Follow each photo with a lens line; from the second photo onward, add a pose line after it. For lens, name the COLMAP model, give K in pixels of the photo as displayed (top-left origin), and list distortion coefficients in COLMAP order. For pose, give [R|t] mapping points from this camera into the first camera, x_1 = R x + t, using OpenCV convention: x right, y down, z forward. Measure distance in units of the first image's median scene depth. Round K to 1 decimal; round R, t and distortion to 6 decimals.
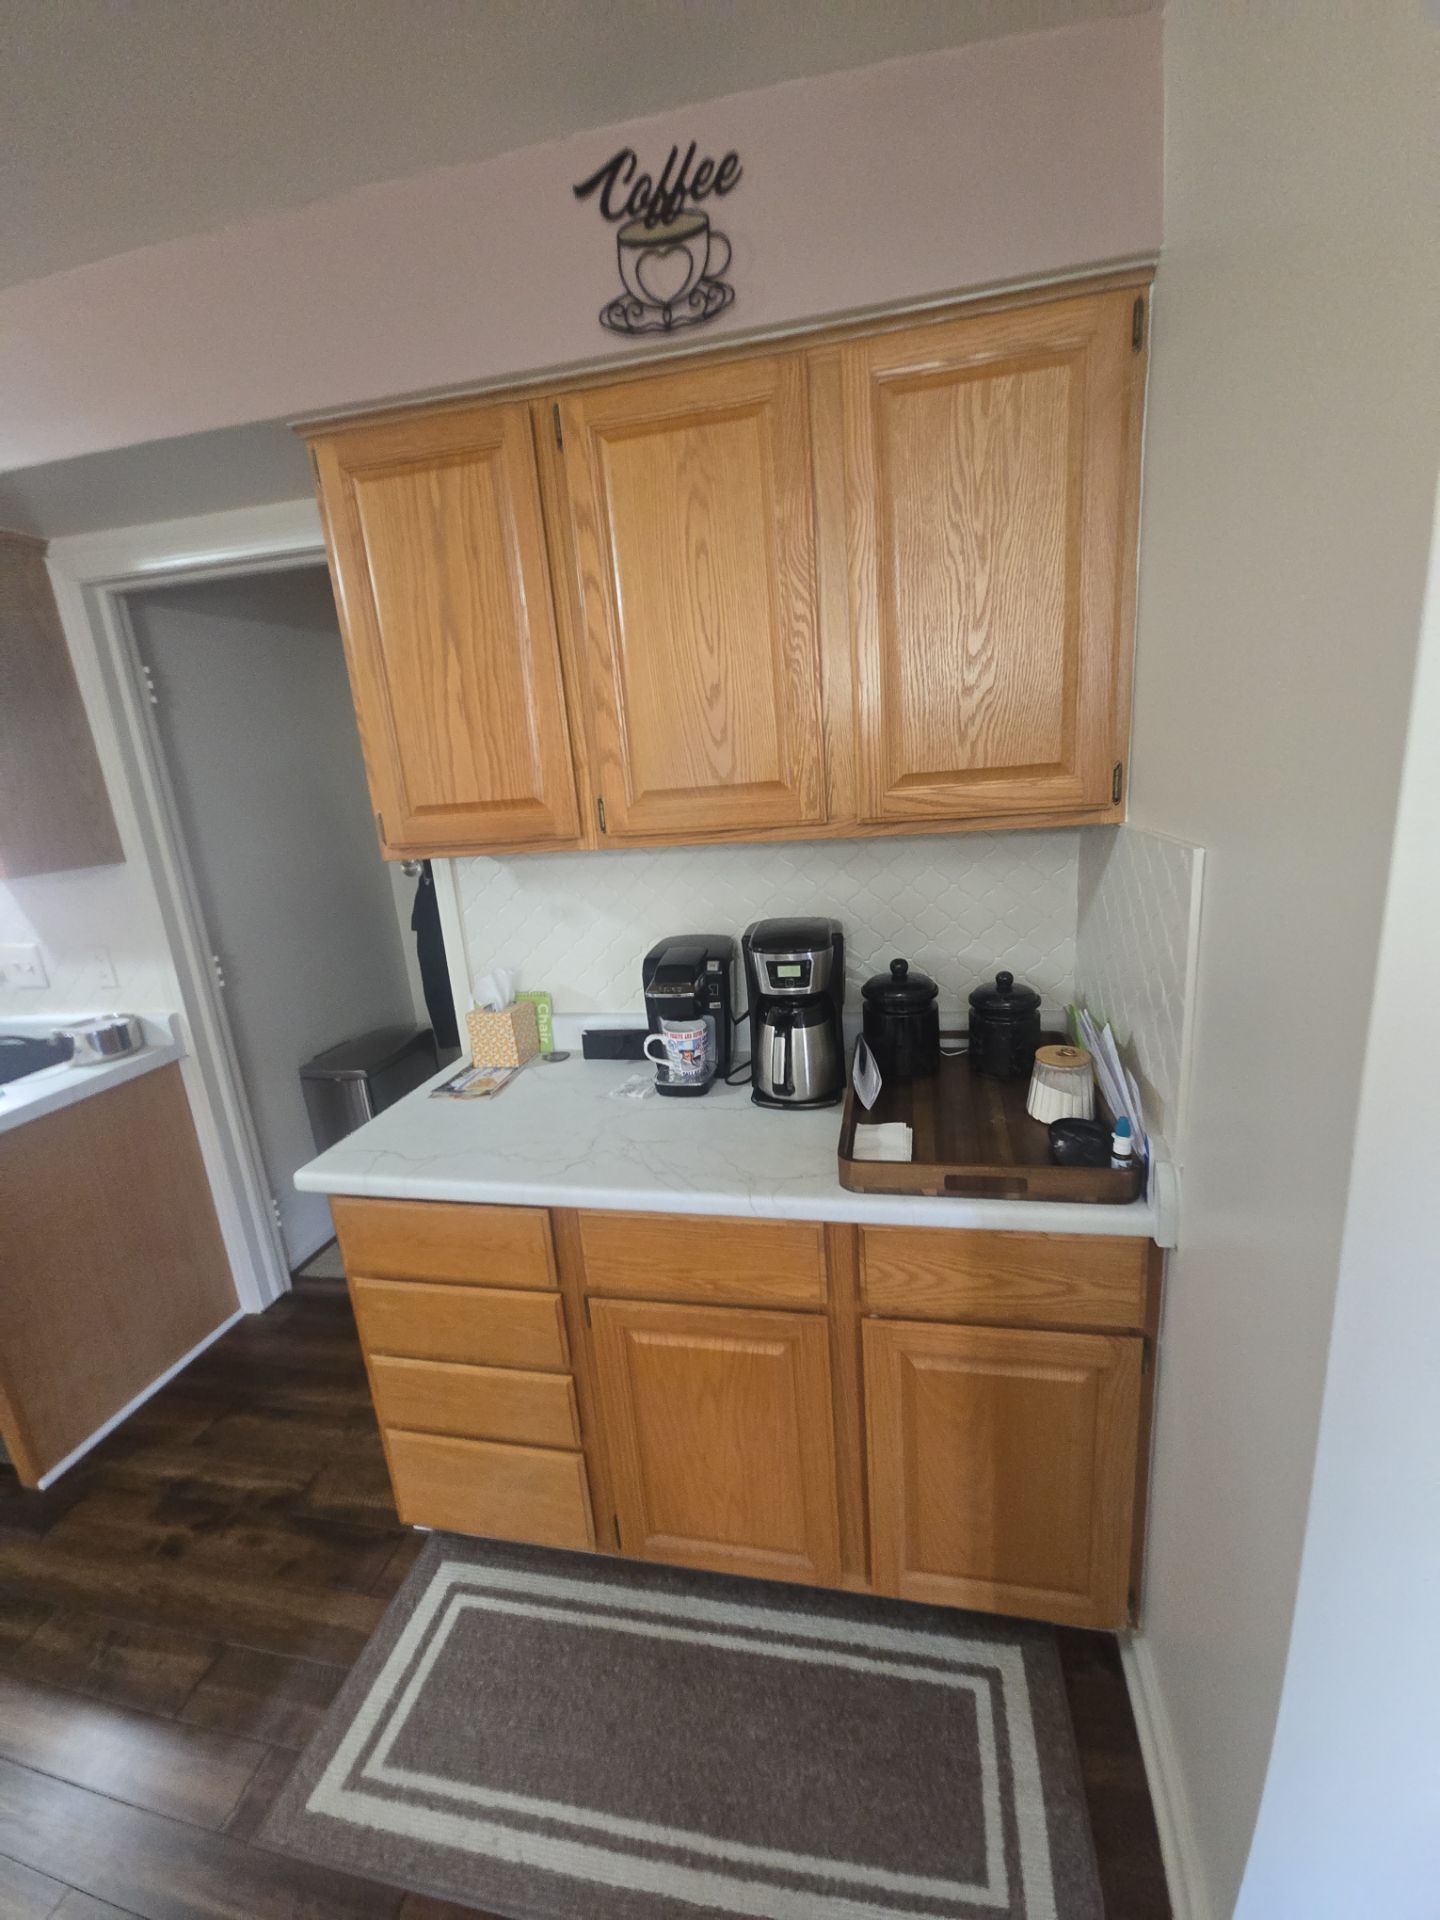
lens RADIAL K [[810.7, 0, 720.0], [0, 810.7, 960.0], [0, 0, 1]] dist [0.012415, -0.000157]
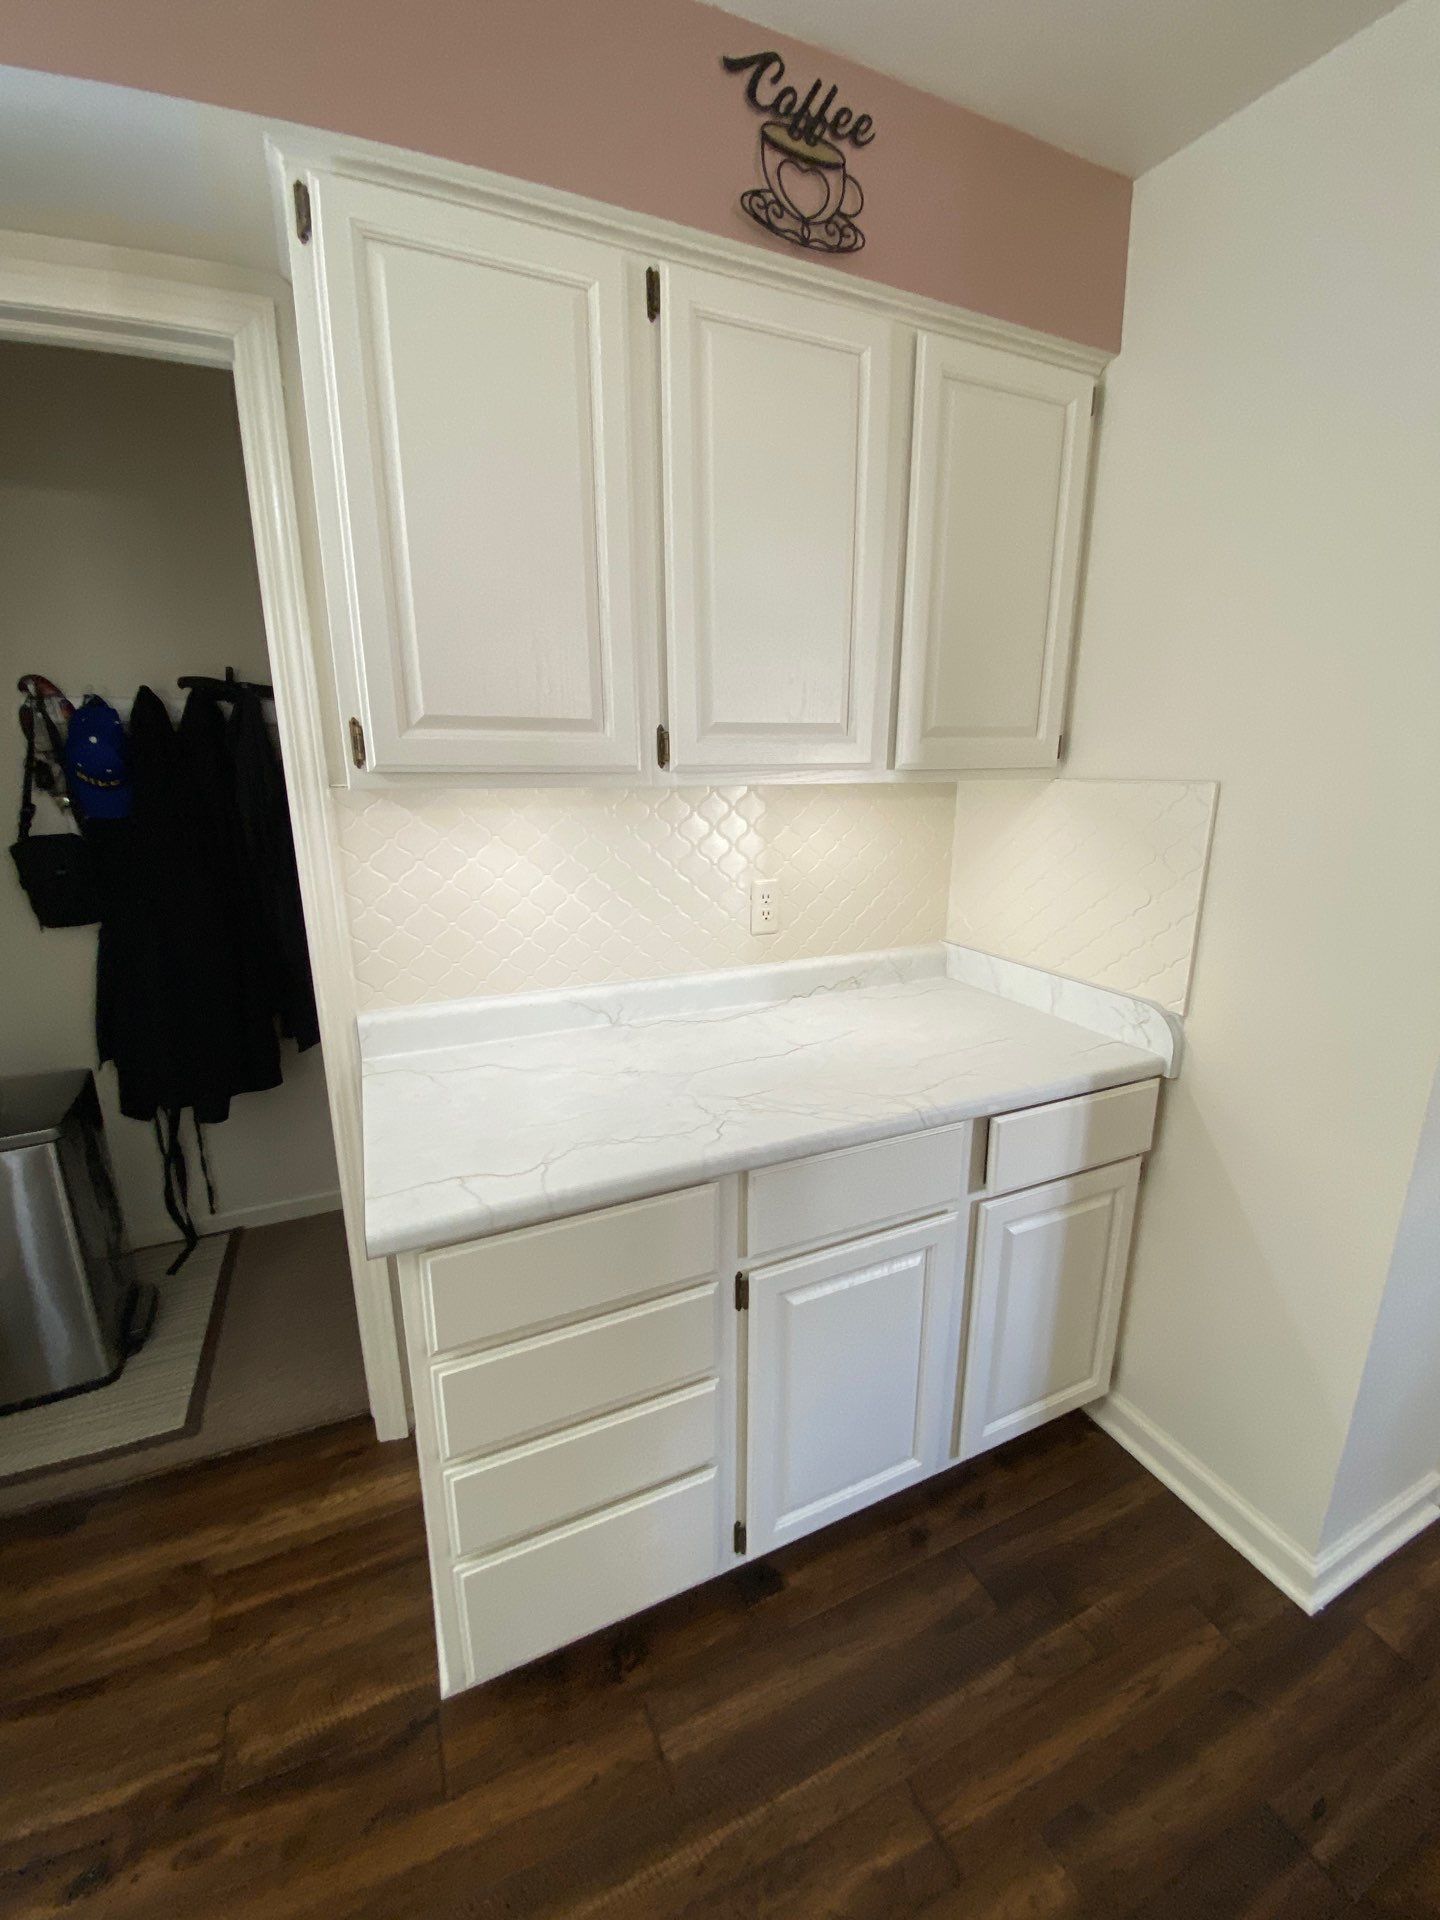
lens RADIAL K [[798.1, 0, 727.0], [0, 798.1, 969.4], [0, 0, 1]] dist [0.015122, -0.017576]
pose [[0.795269, -0.078318, 0.601177, -0.802802], [0.096283, 0.995351, 0.002301, 0.091935], [-0.598563, 0.056053, 0.799112, 0.339581]]
